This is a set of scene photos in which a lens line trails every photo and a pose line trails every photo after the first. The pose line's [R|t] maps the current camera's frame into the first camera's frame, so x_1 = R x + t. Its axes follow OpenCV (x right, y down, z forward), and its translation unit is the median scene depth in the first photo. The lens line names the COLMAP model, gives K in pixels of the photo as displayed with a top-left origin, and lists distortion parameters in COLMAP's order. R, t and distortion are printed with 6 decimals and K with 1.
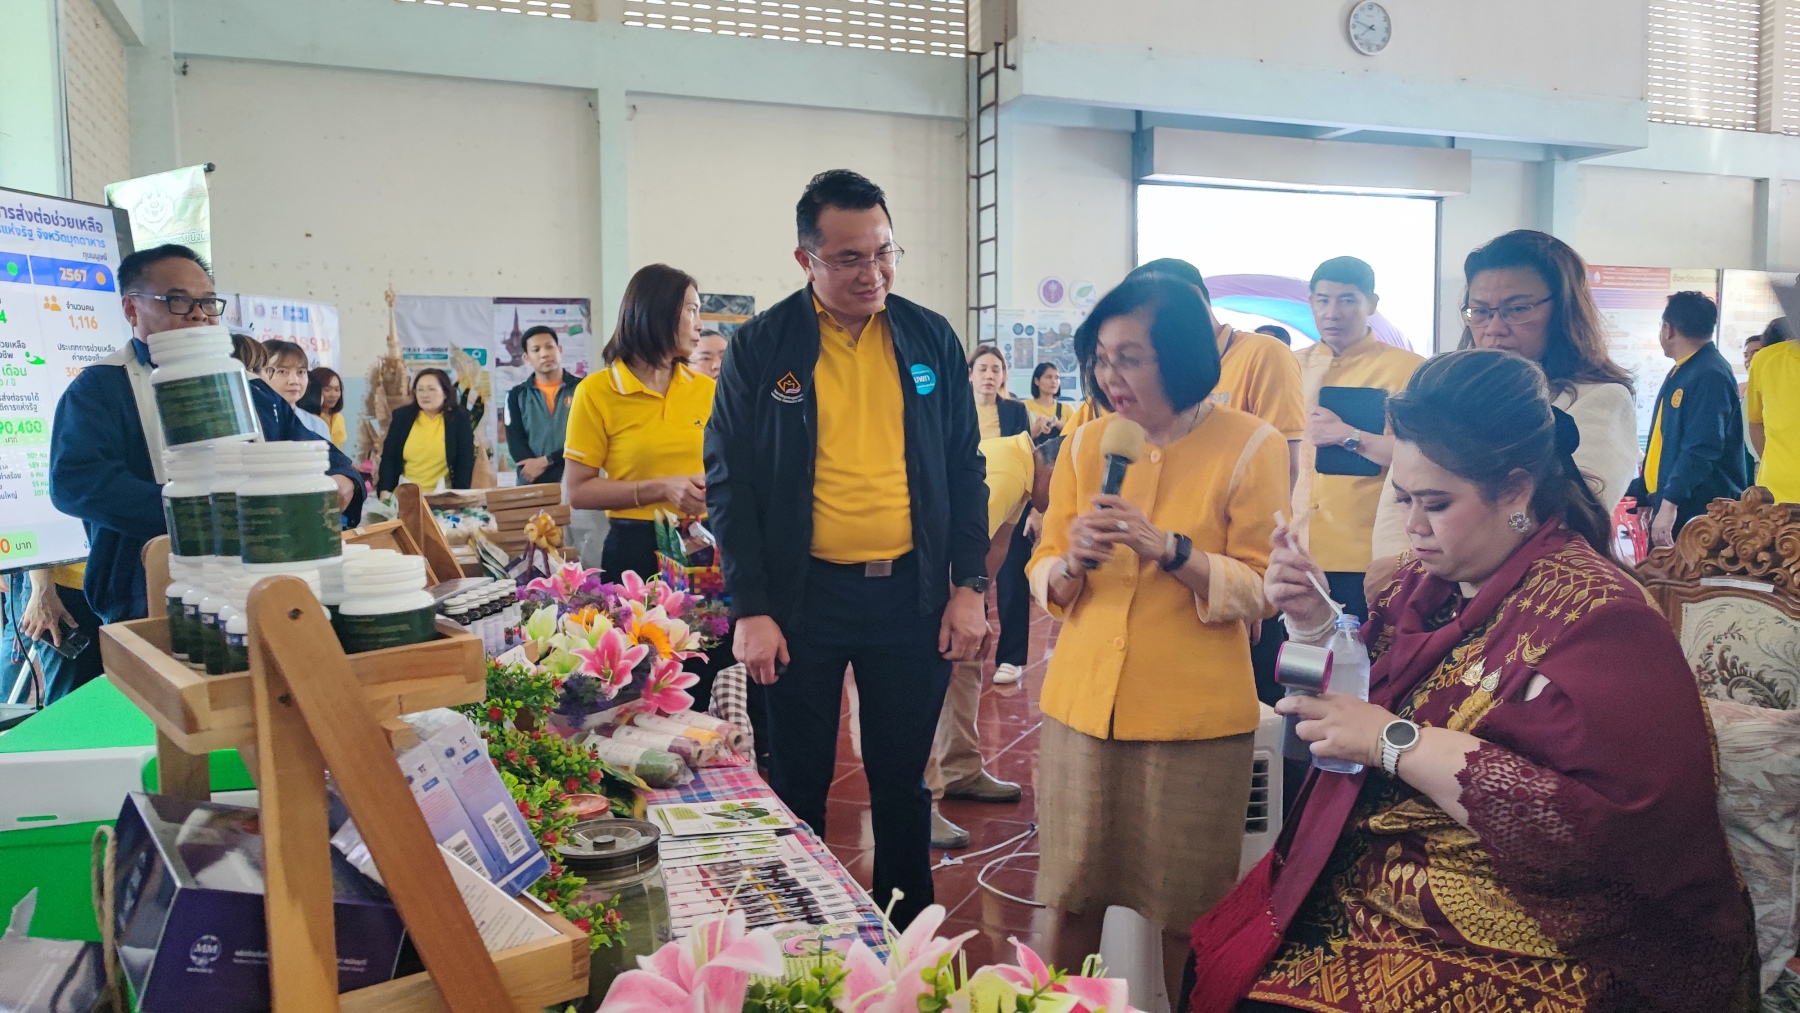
lens RADIAL K [[1296.3, 0, 890.8], [0, 1296.3, 504.6], [0, 0, 1]] dist [0.017967, -0.006157]
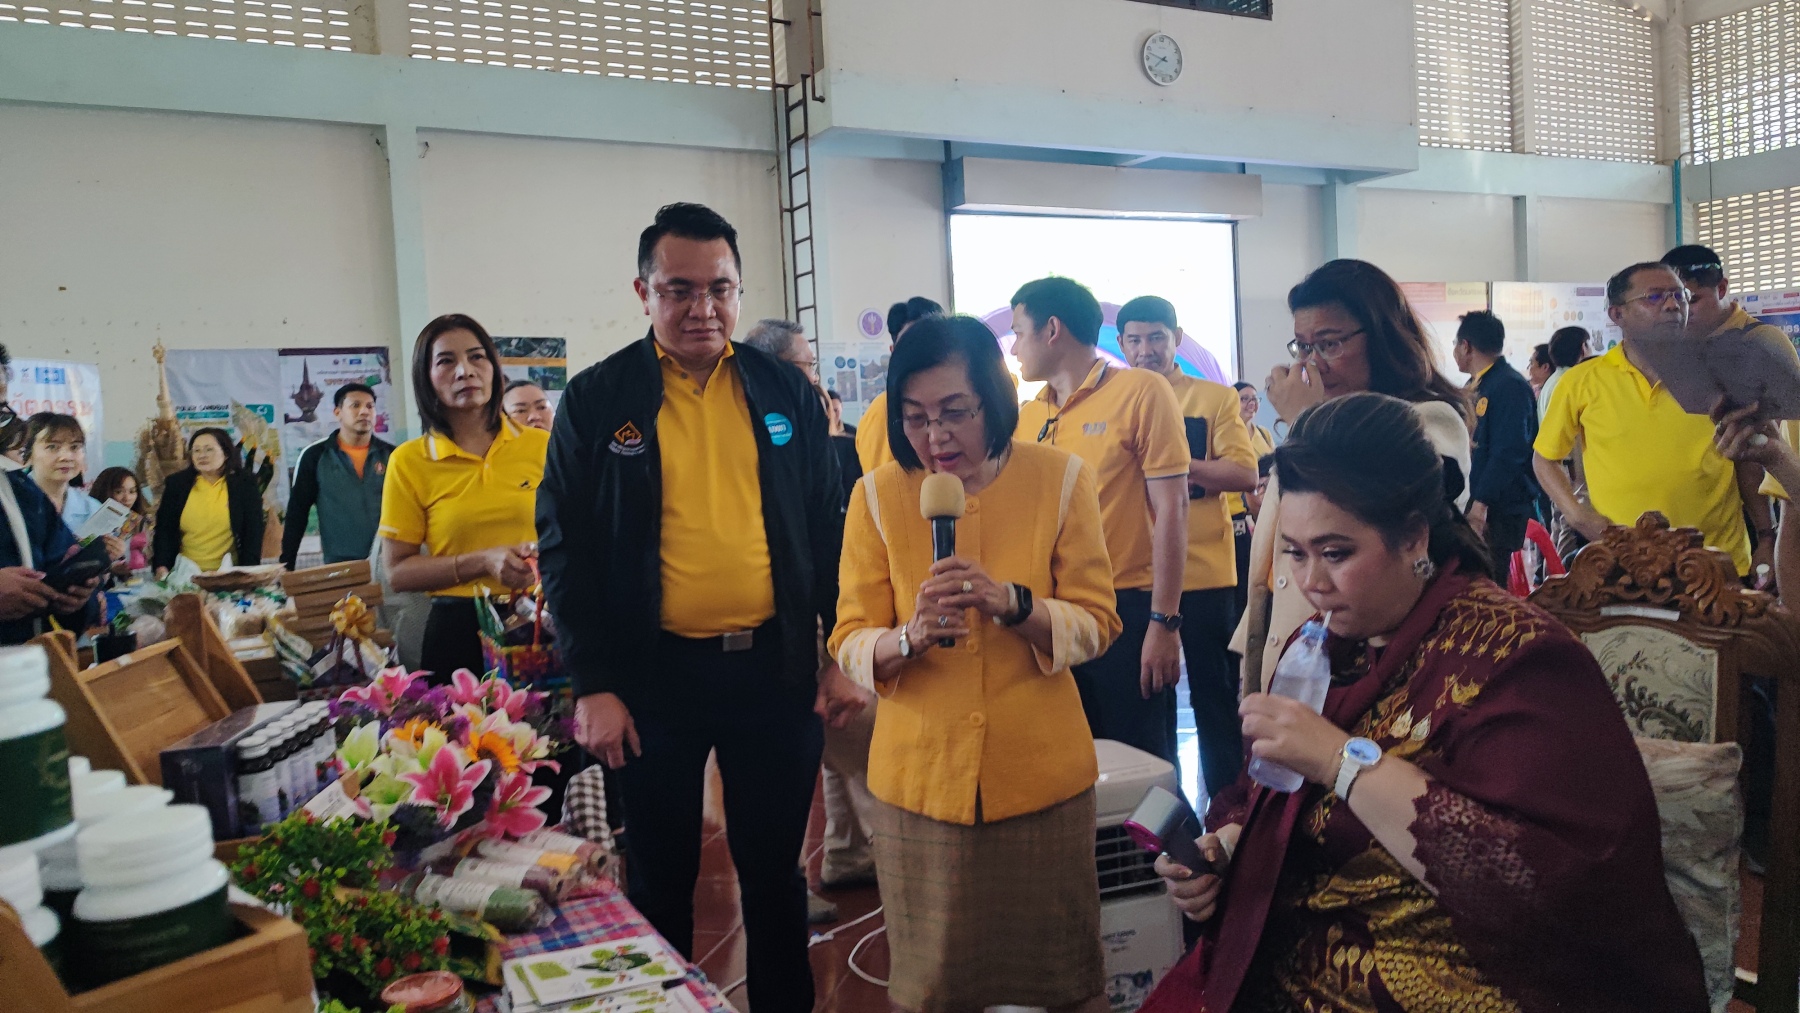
lens RADIAL K [[1302.1, 0, 882.1], [0, 1302.1, 498.5], [0, 0, 1]] dist [0.002889, 0.056793]
pose [[0.989989, -0.050140, 0.131939, -0.032493], [0.053886, 0.998235, -0.024974, -0.027601], [-0.130454, 0.031833, 0.990943, 0.094035]]
